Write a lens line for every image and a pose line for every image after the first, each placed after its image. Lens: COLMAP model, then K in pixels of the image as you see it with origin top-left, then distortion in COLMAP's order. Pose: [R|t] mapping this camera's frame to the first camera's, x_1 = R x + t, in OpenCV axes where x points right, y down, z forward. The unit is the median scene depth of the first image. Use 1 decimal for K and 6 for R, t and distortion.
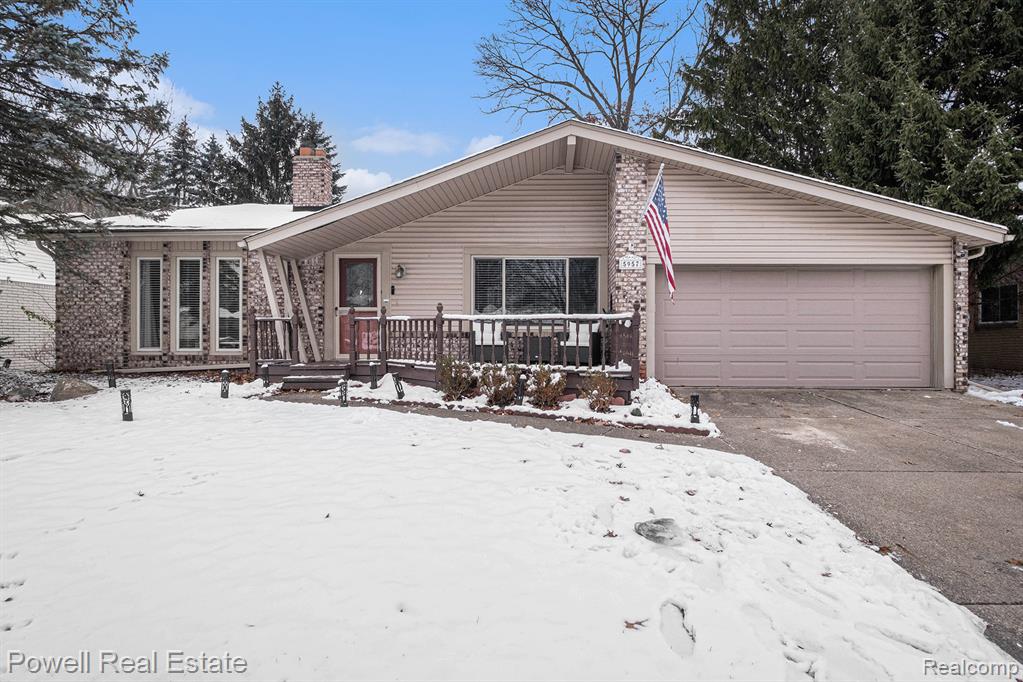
lens RADIAL K [[549.2, 0, 512.8], [0, 549.2, 338.6], [0, 0, 1]] dist [-0.019590, -0.000244]
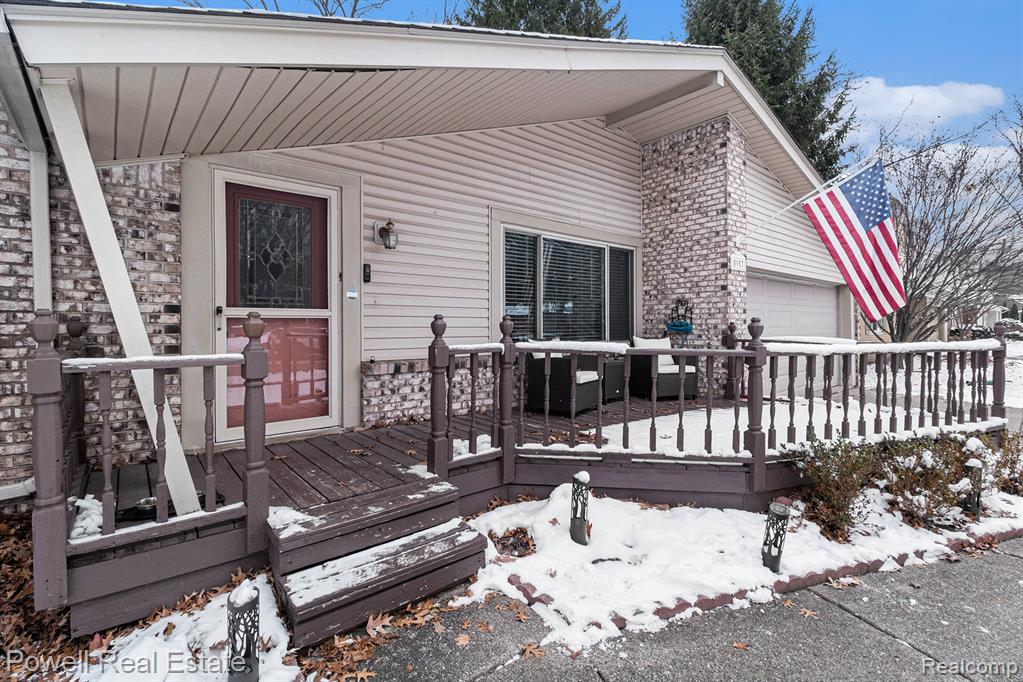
lens RADIAL K [[471.1, 0, 525.0], [0, 471.1, 324.1], [0, 0, 1]] dist [-0.015525, -0.000910]
pose [[0.736887, -0.000796, 0.676015, -0.388462], [0.006163, 0.999966, -0.005540, -0.042589], [-0.675988, 0.008248, 0.736867, 0.617156]]
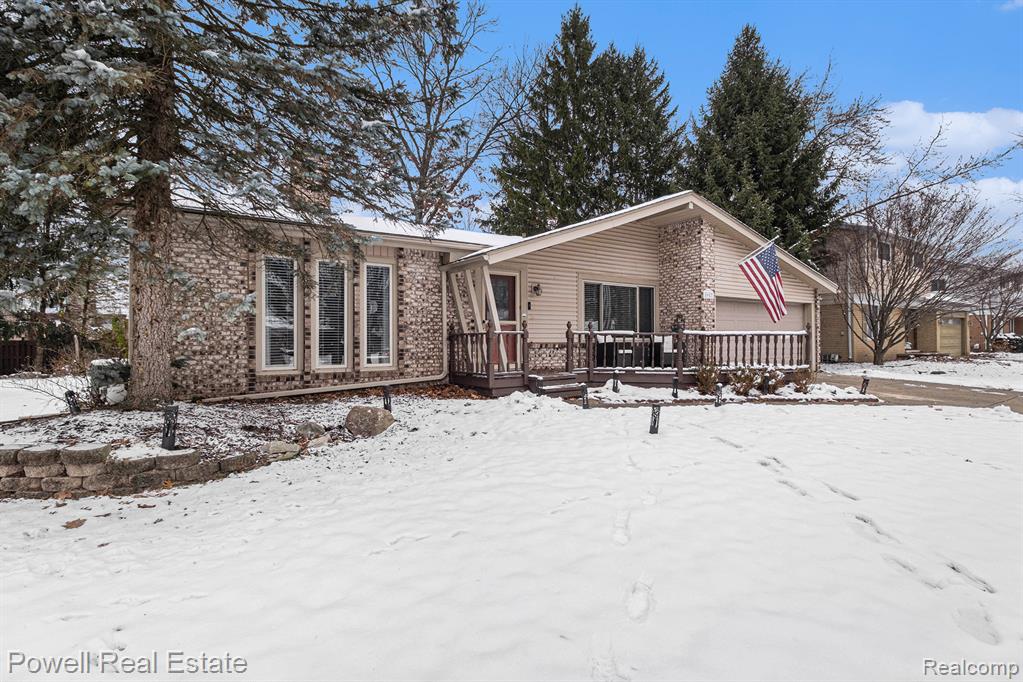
lens RADIAL K [[471.1, 0, 518.1], [0, 471.1, 339.4], [0, 0, 1]] dist [-0.015525, -0.000910]
pose [[0.824568, -0.005235, 0.565738, -0.780137], [0.012292, 0.999887, -0.008664, -0.012511], [-0.565629, 0.014099, 0.824539, 0.221565]]
